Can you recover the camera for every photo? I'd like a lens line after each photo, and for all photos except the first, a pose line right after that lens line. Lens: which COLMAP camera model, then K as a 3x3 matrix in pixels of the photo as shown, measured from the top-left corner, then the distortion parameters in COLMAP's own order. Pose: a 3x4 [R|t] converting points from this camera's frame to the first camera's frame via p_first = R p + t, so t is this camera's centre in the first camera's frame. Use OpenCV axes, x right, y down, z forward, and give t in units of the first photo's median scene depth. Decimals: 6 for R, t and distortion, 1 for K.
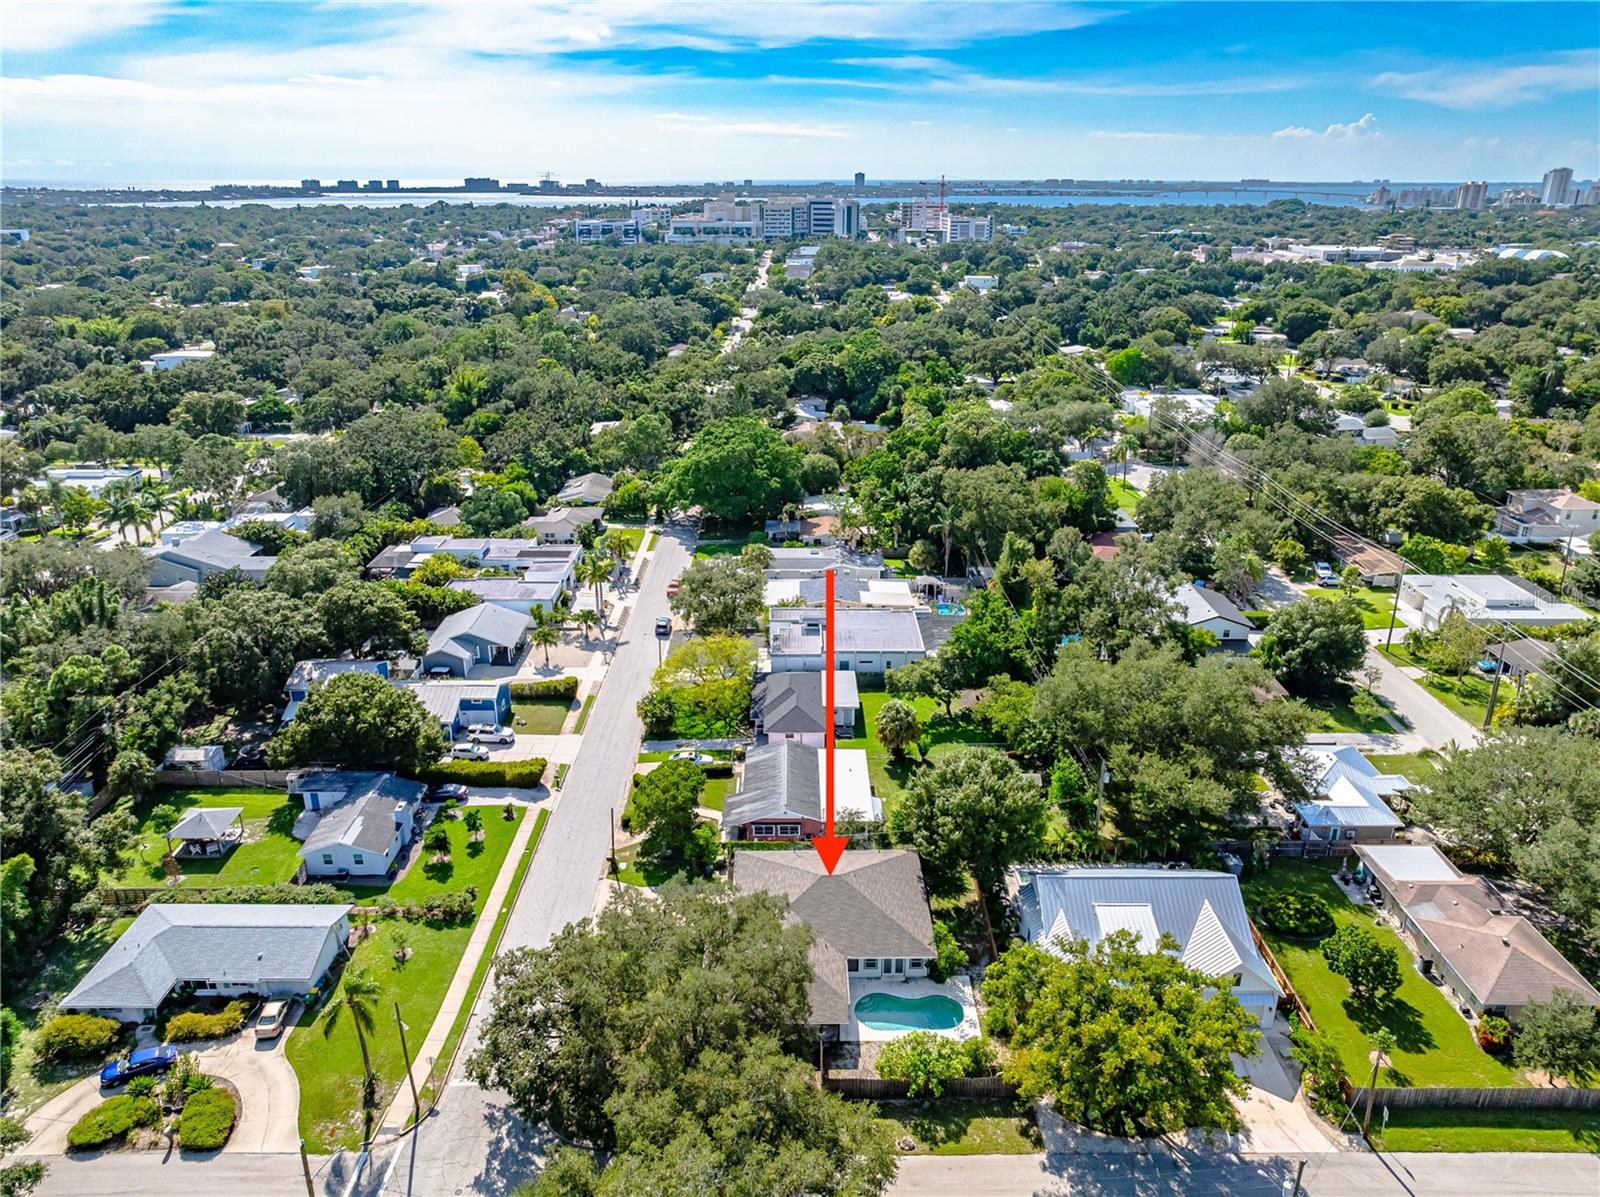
lens RADIAL K [[1128.5, 0, 800.0], [0, 1128.5, 598.5], [0, 0, 1]] dist [-0.002490, -0.000690]
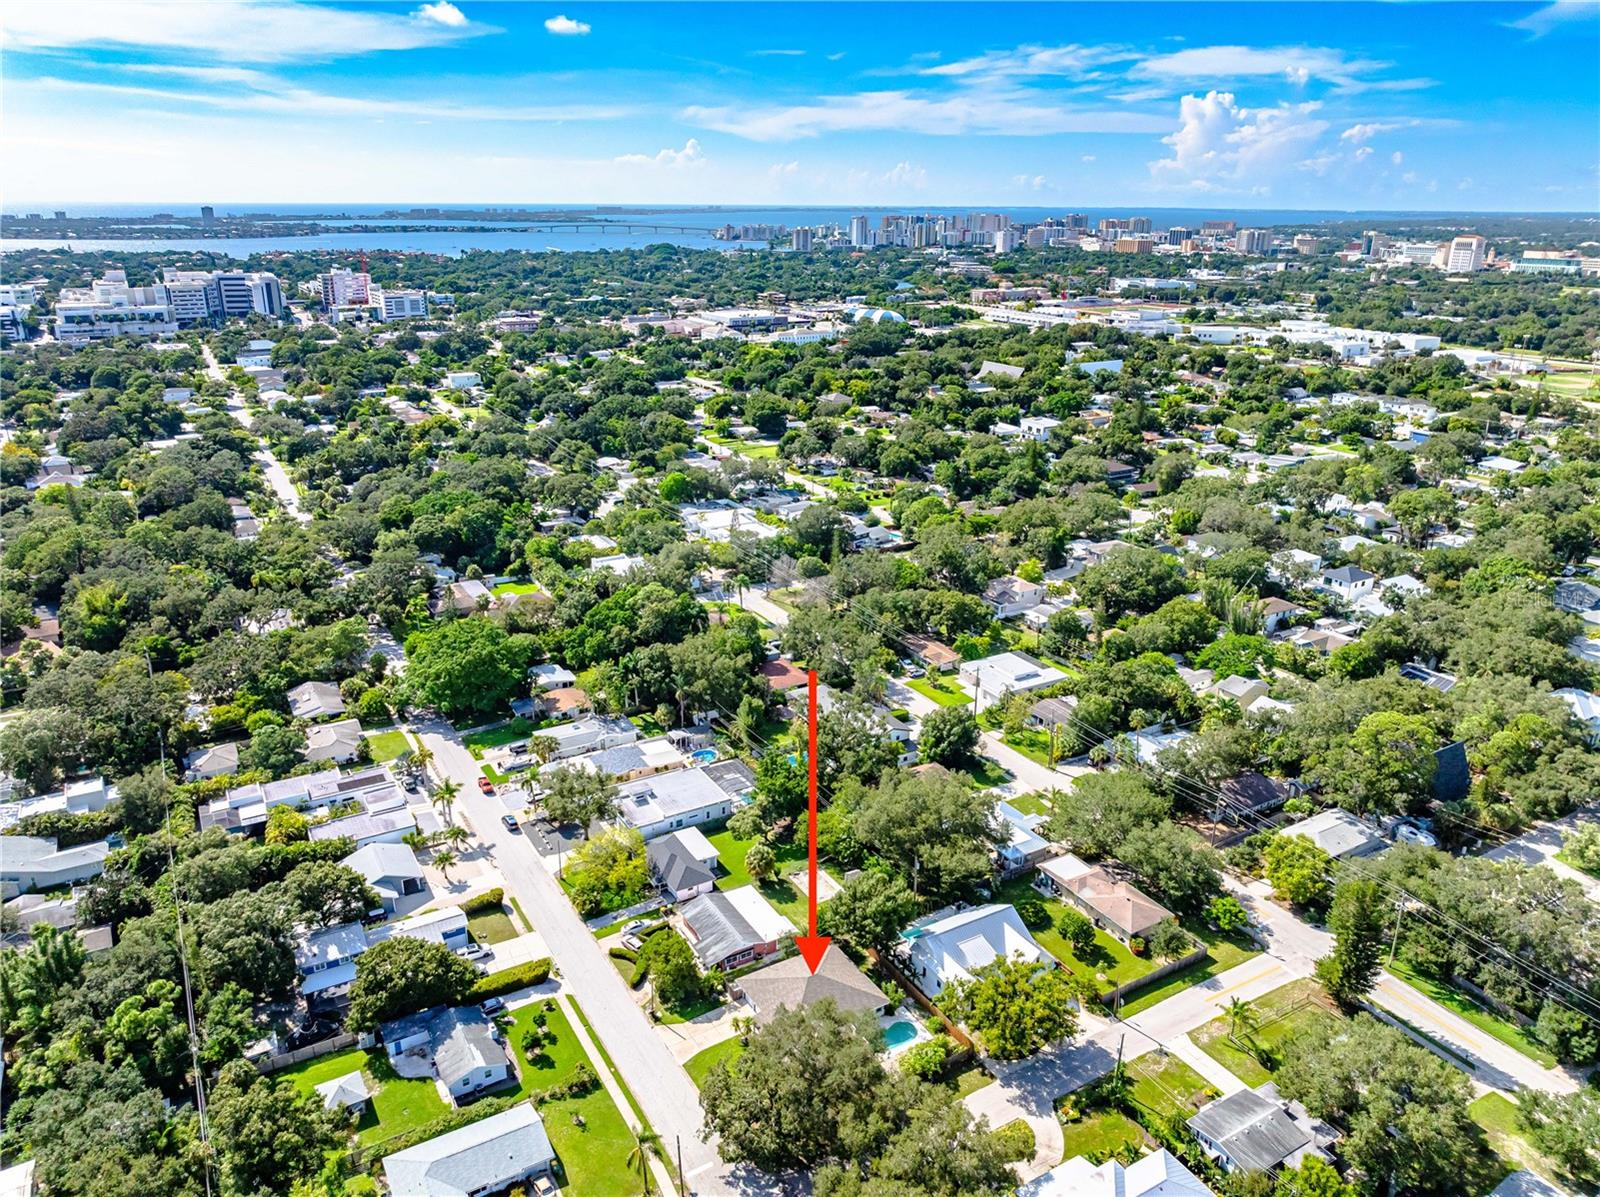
lens RADIAL K [[1120.8, 0, 800.0], [0, 1120.8, 598.5], [0, 0, 1]] dist [-0.003397, -0.003630]
pose [[0.864212, -0.164523, 0.475468, -0.401030], [0.171376, 0.984771, 0.029261, -0.206628], [-0.473041, 0.056196, 0.879246, -0.274293]]
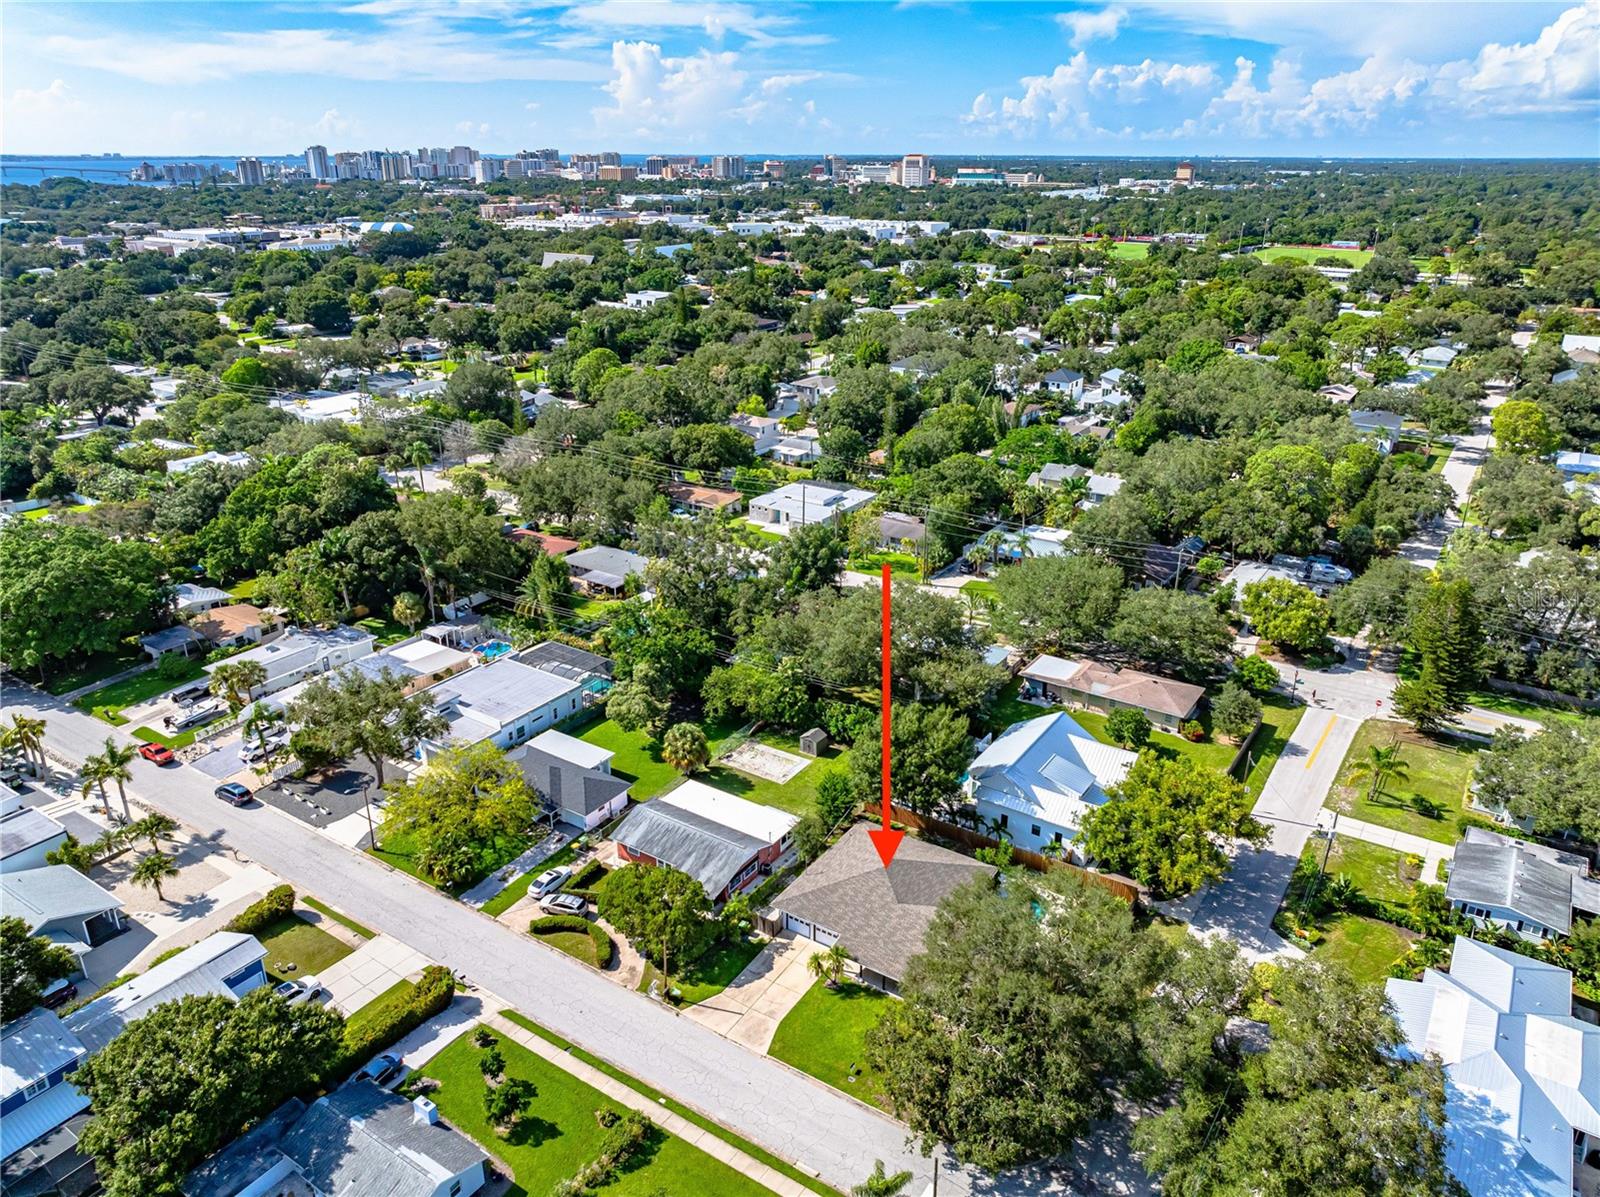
lens RADIAL K [[1120.8, 0, 800.0], [0, 1120.8, 598.5], [0, 0, 1]] dist [-0.003397, -0.003630]
pose [[0.558573, -0.308647, 0.769892, -0.456262], [0.290748, 0.942155, 0.166763, -0.117324], [-0.776828, 0.130695, 0.616001, 0.218862]]
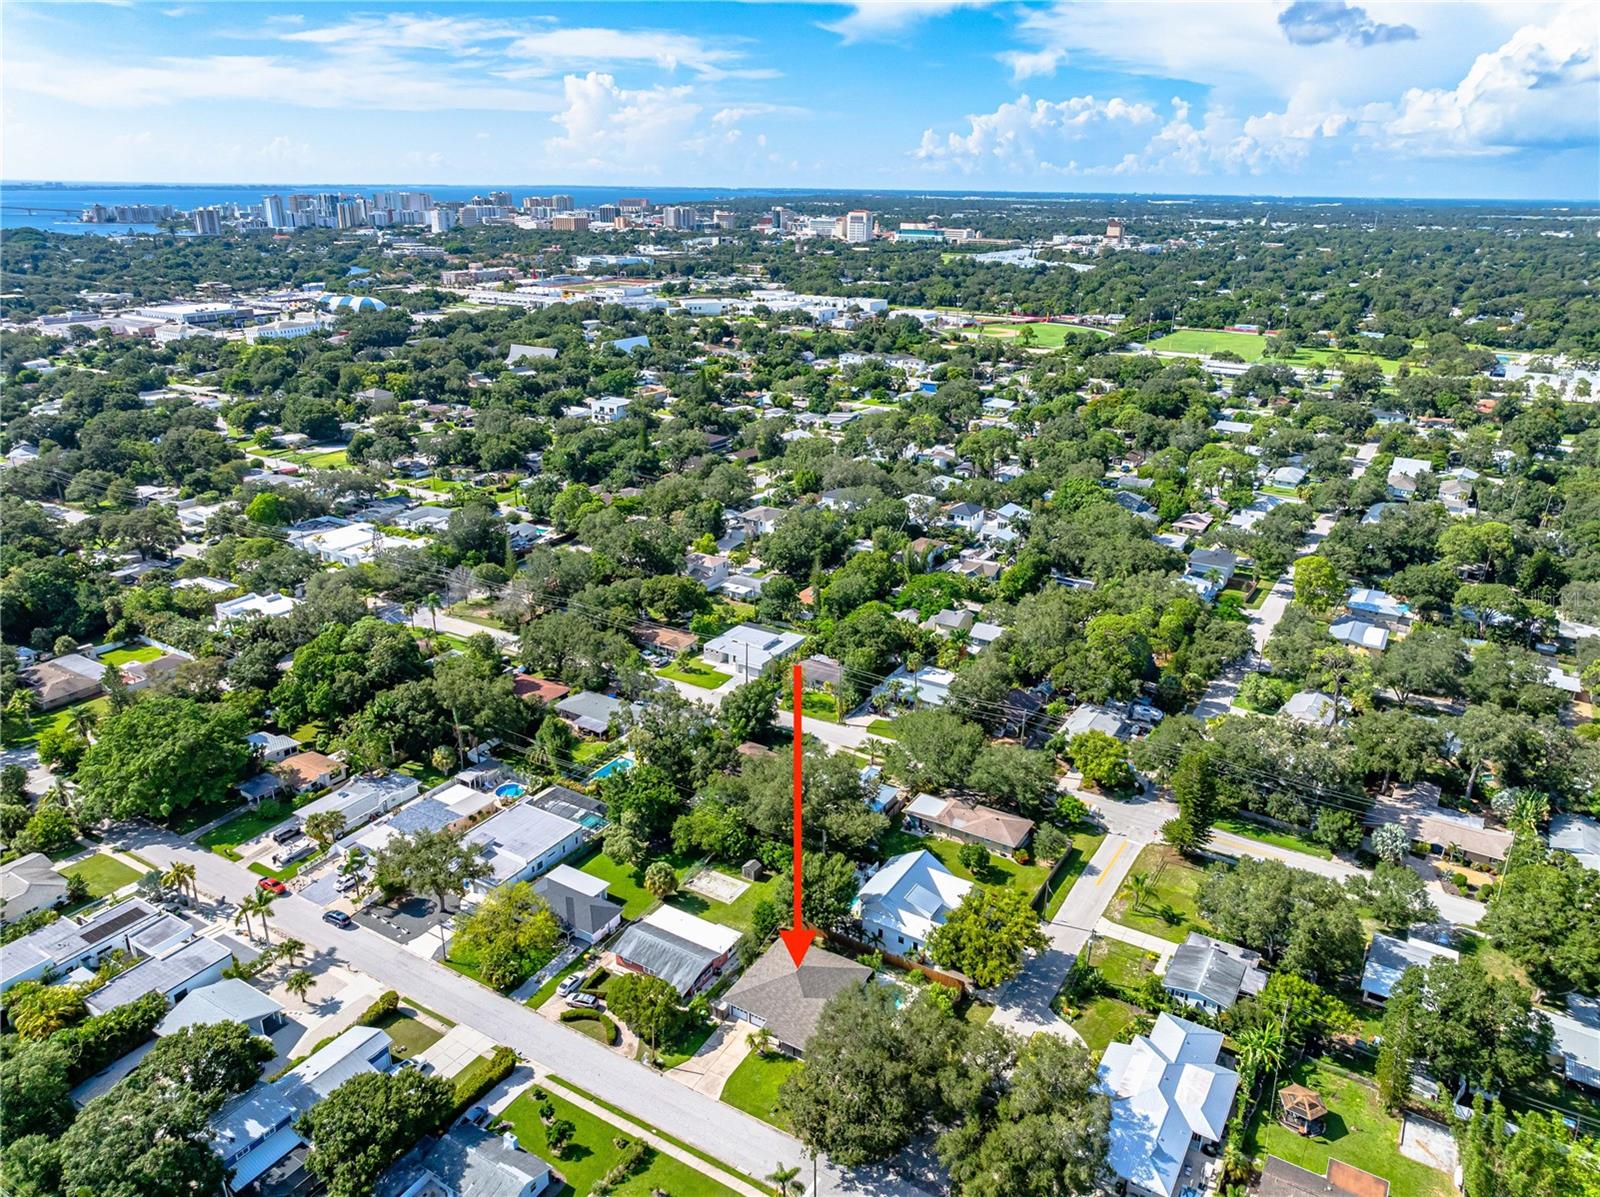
lens RADIAL K [[1115.5, 0, 800.0], [0, 1115.5, 598.5], [0, 0, 1]] dist [-0.004996, 0.002399]
pose [[0.522883, -0.293297, 0.800357, -0.657804], [0.289151, 0.944298, 0.157139, -0.306254], [-0.801864, 0.149259, 0.578564, -0.011287]]
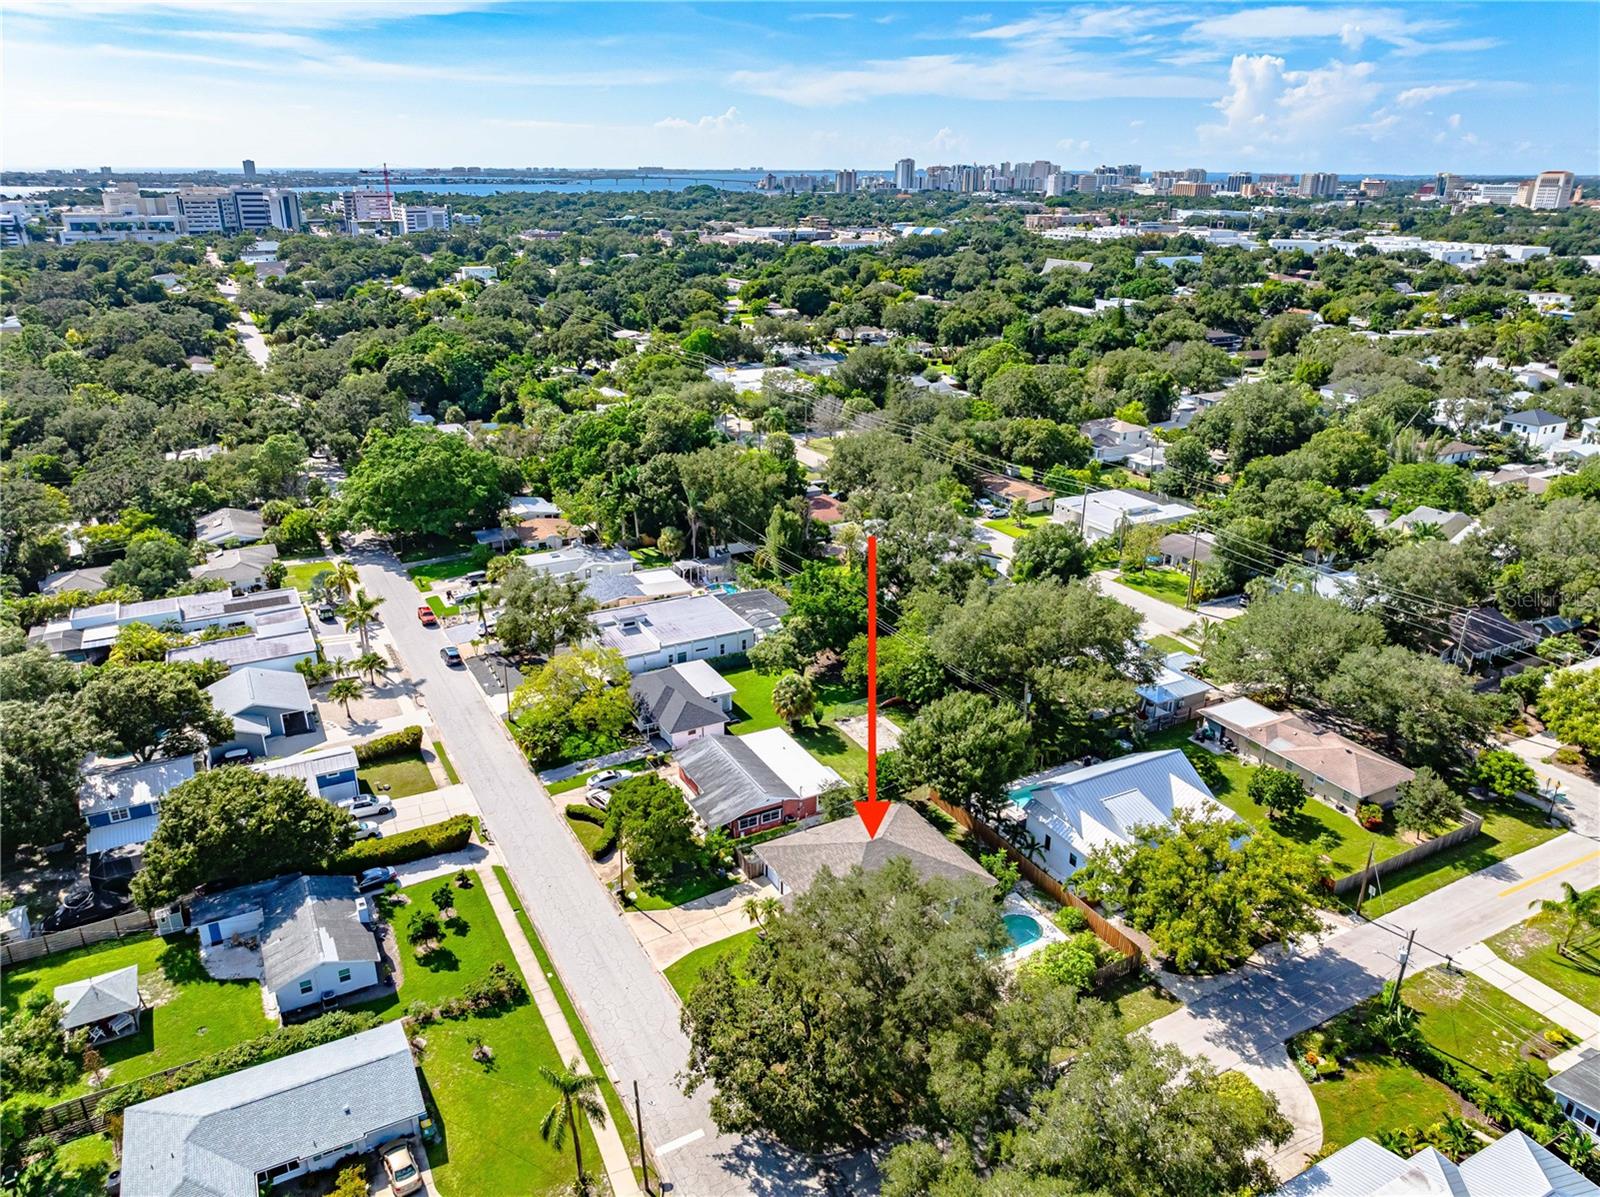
lens RADIAL K [[1115.5, 0, 800.0], [0, 1115.5, 598.5], [0, 0, 1]] dist [-0.004996, 0.002399]
pose [[0.881763, -0.167369, 0.441001, -0.266908], [0.161414, 0.985553, 0.051297, -0.023098], [-0.443215, 0.025952, 0.896040, 0.059198]]
